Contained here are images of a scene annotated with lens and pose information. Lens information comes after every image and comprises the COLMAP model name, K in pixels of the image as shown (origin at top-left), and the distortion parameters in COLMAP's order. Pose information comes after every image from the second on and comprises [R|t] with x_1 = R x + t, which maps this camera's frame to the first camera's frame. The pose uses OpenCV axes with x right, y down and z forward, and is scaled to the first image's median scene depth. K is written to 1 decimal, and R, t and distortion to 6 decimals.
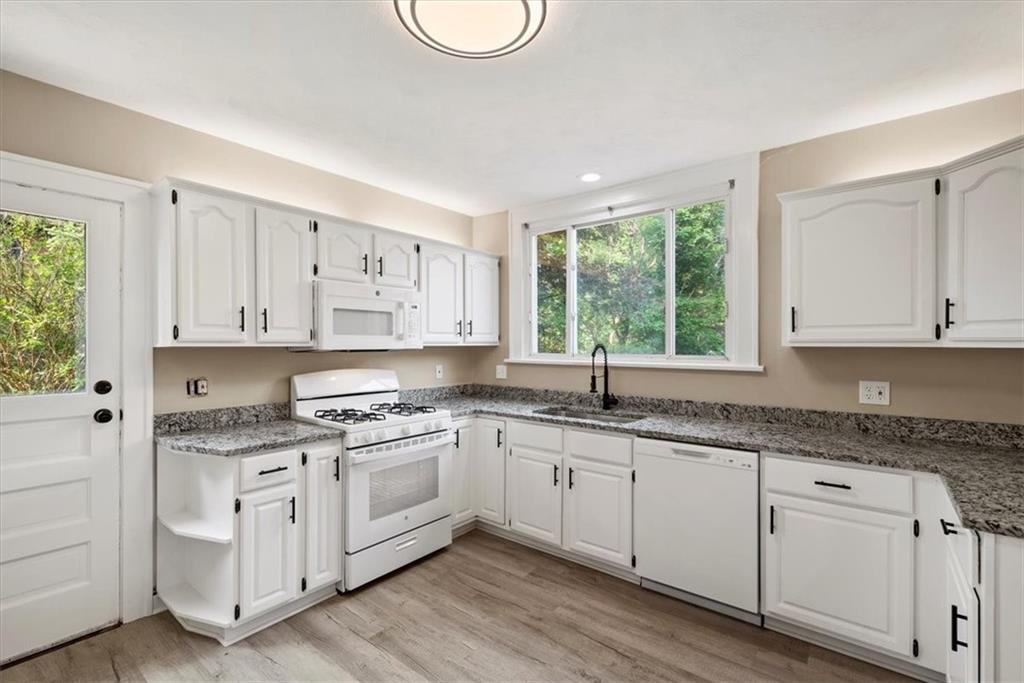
lens RADIAL K [[463.5, 0, 514.6], [0, 463.5, 341.3], [0, 0, 1]] dist [-0.001047, 0.000899]
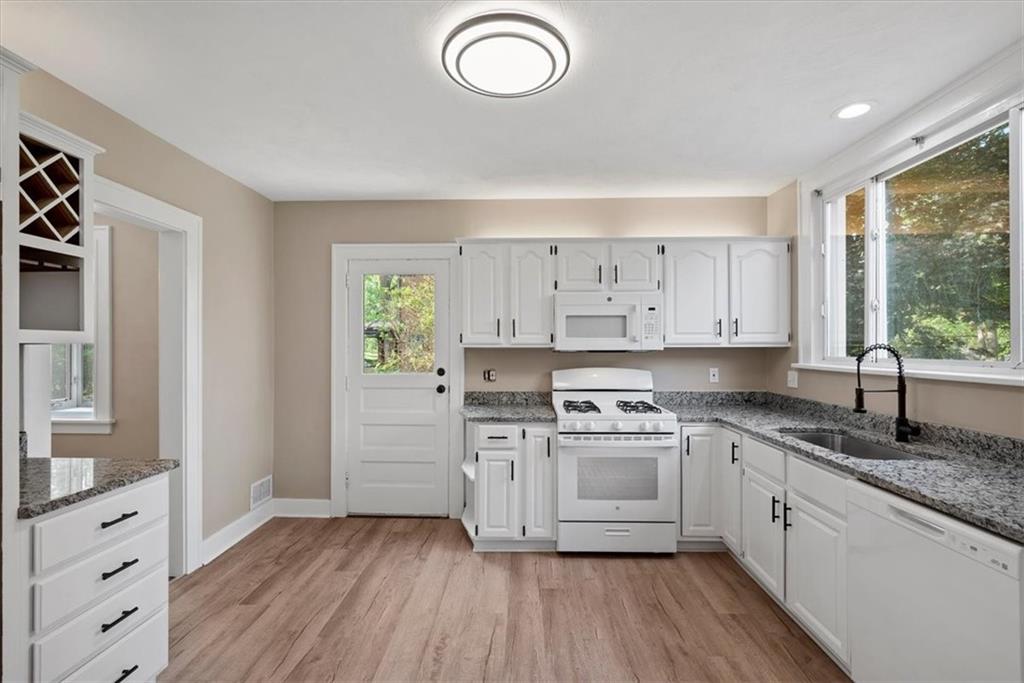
lens RADIAL K [[463.5, 0, 514.1], [0, 463.5, 344.3], [0, 0, 1]] dist [-0.001047, 0.000899]
pose [[0.594707, -0.006863, -0.803913, 0.492178], [0.005772, 0.999974, -0.004267, 0.007300], [0.803922, -0.002102, 0.594732, 0.178767]]
